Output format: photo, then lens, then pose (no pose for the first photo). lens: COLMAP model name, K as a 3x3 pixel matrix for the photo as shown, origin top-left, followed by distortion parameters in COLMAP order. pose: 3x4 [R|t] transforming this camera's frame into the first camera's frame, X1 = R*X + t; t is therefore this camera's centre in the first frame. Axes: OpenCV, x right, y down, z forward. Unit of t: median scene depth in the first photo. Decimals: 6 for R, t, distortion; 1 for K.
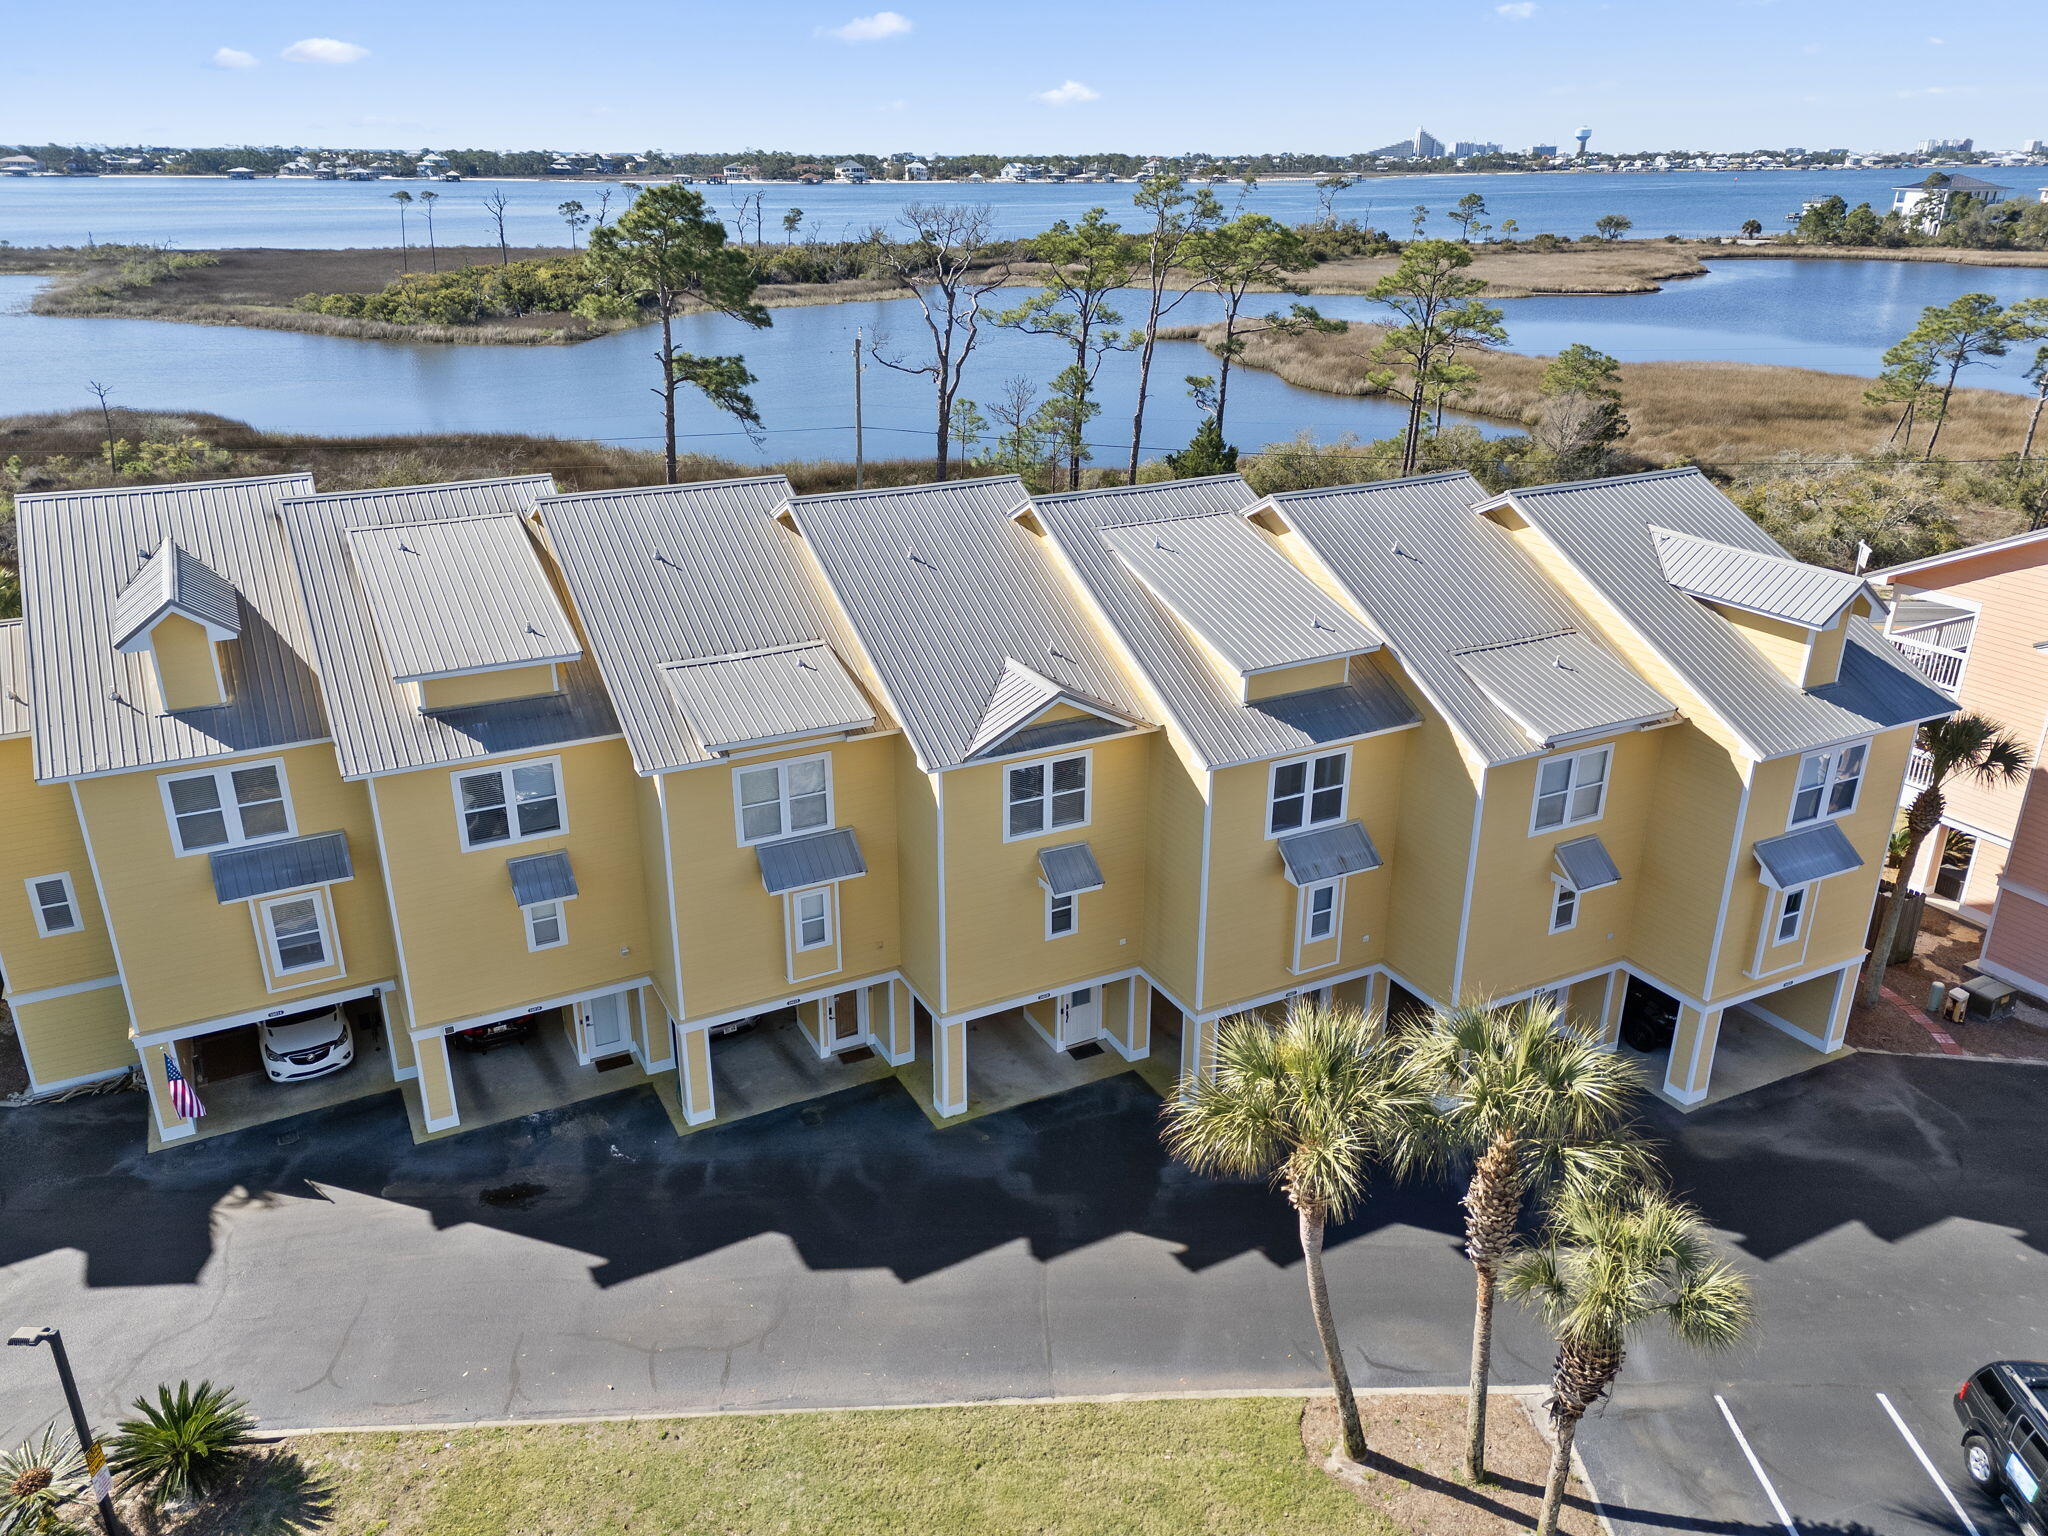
lens RADIAL K [[1498.6, 0, 1018.3], [0, 1498.6, 757.1], [0, 0, 1]] dist [0.059986, -0.044396]
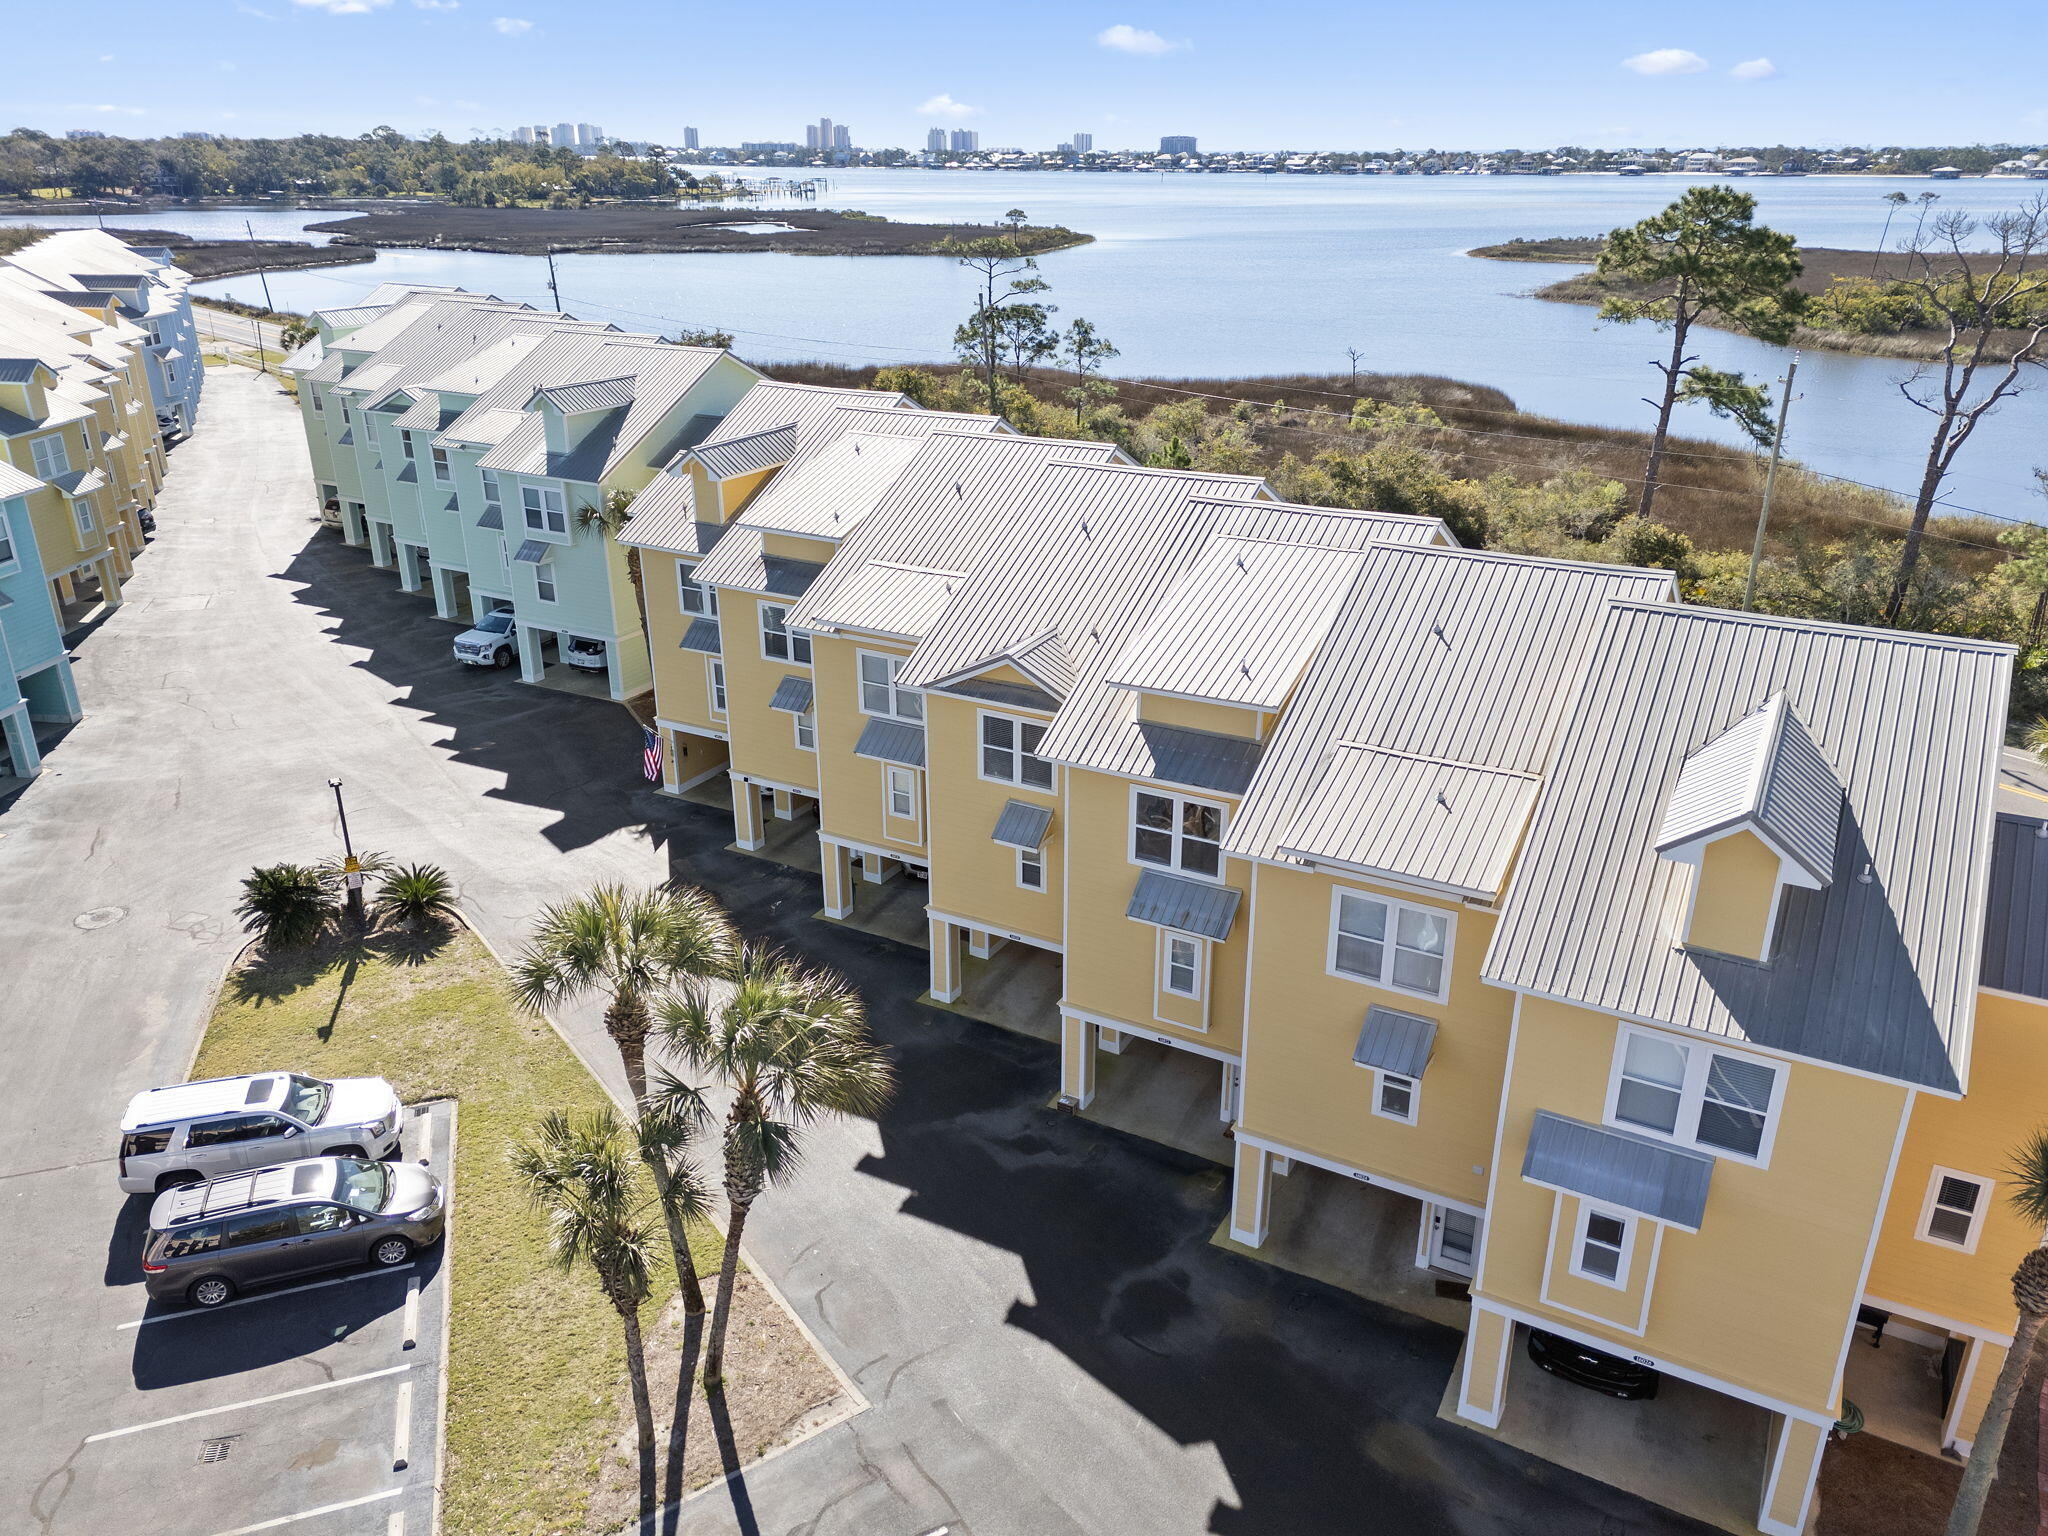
lens RADIAL K [[1498.6, 0, 1021.5], [0, 1498.6, 752.7], [0, 0, 1]] dist [0.059986, -0.044396]
pose [[0.555644, 0.306839, -0.772729, 0.834191], [-0.308522, 0.939144, 0.151072, -0.133857], [0.772058, 0.154461, 0.616496, 0.324087]]
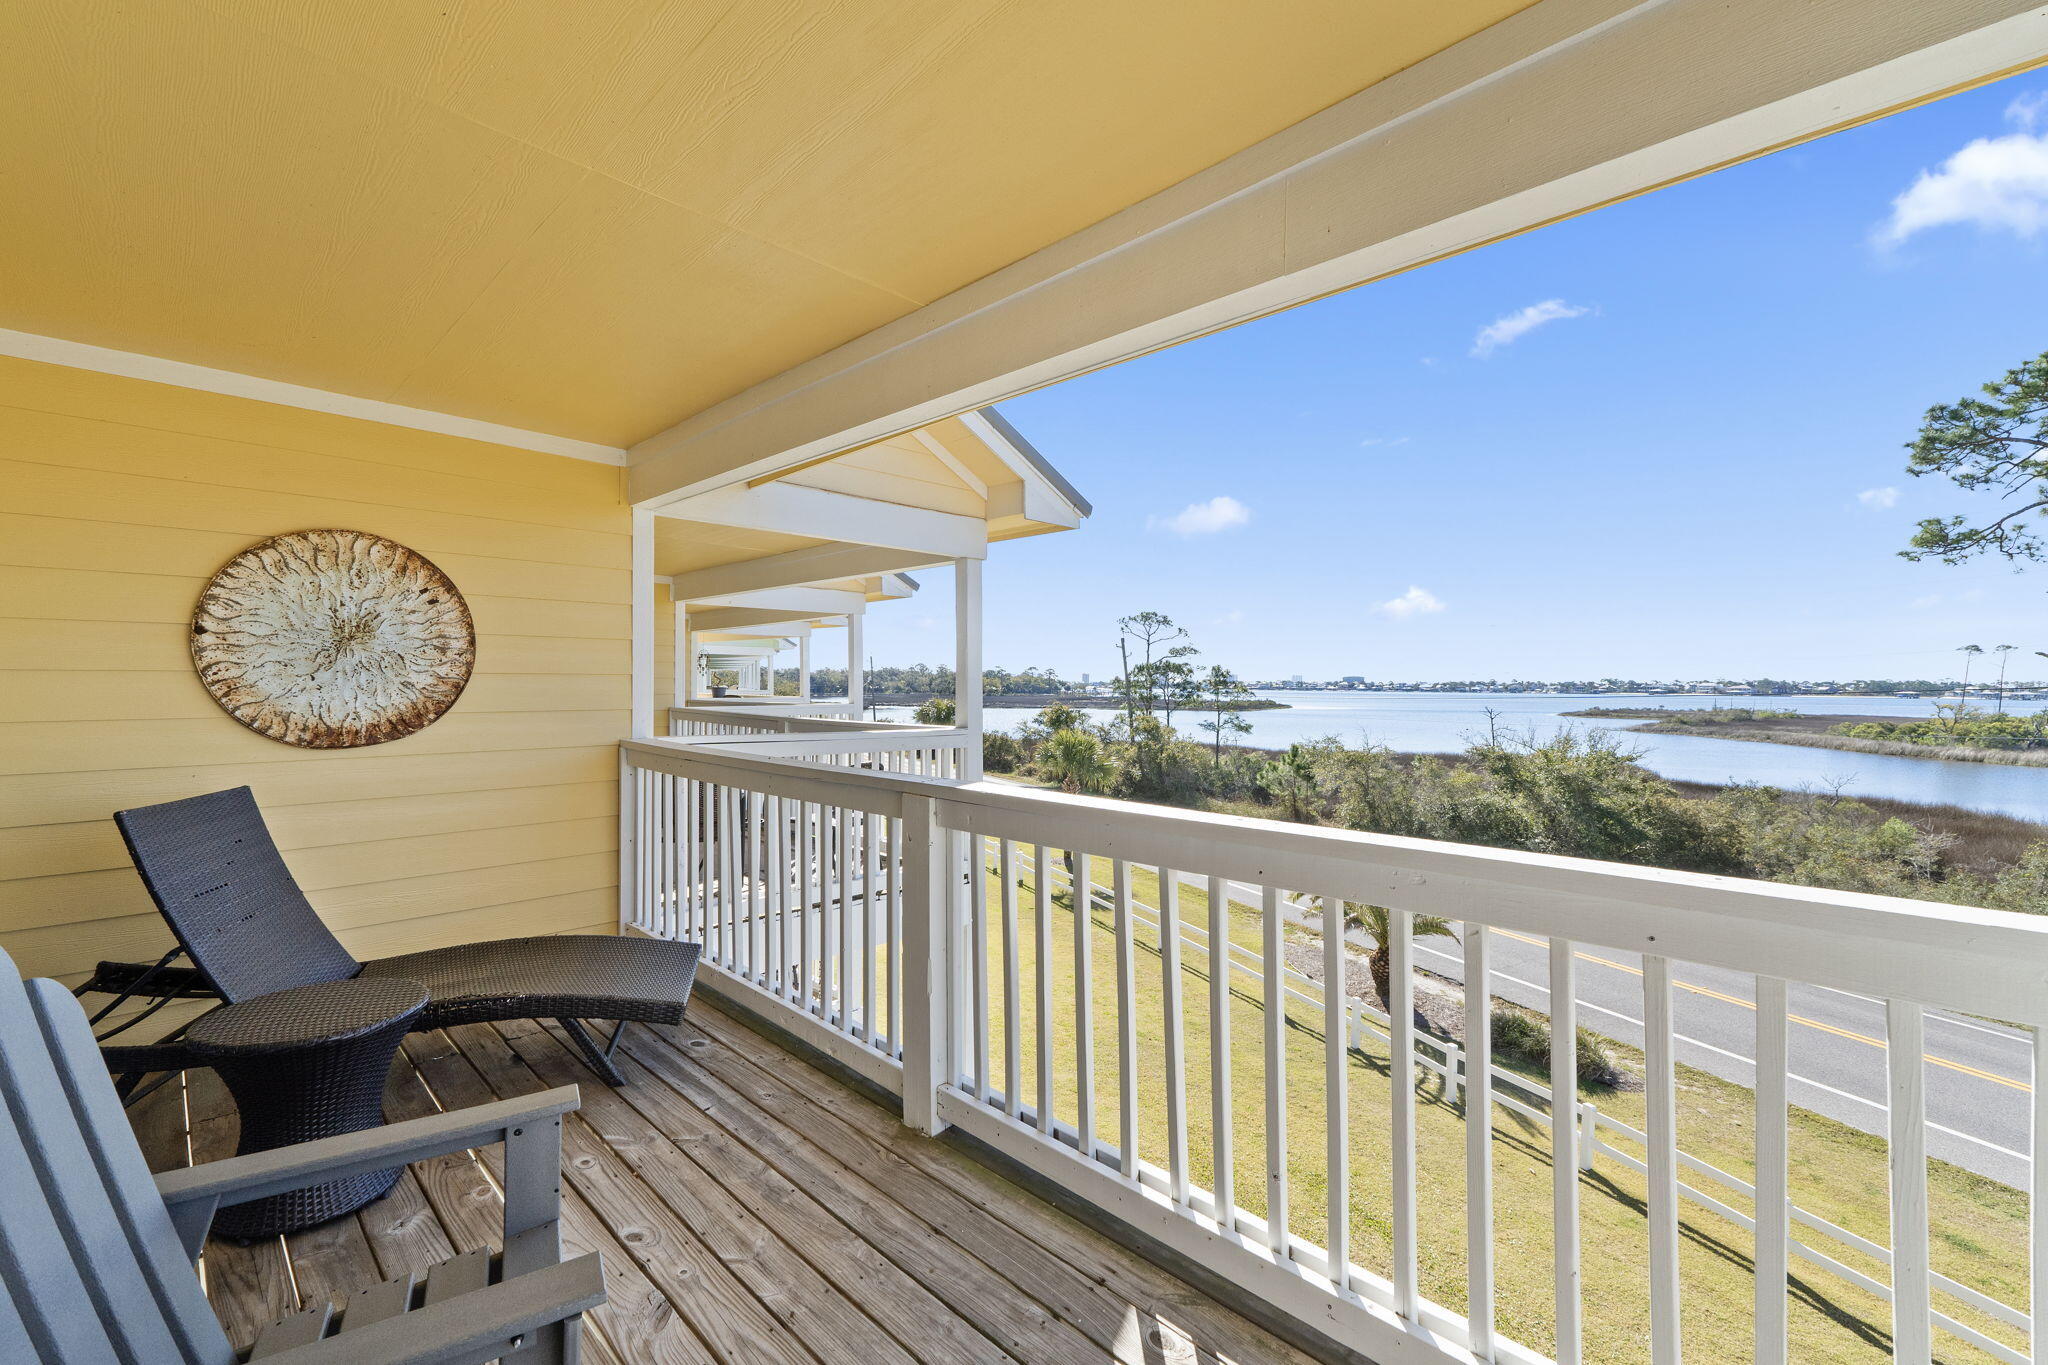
lens RADIAL K [[862.5, 0, 1028.7], [0, 862.5, 680.0], [0, 0, 1]] dist [0.009620, 0.000325]
pose [[0.319644, -0.003533, -0.947531, -0.099650], [-0.356683, 0.925990, -0.123777, -0.112671], [0.877841, 0.377533, 0.294727, 1.307230]]
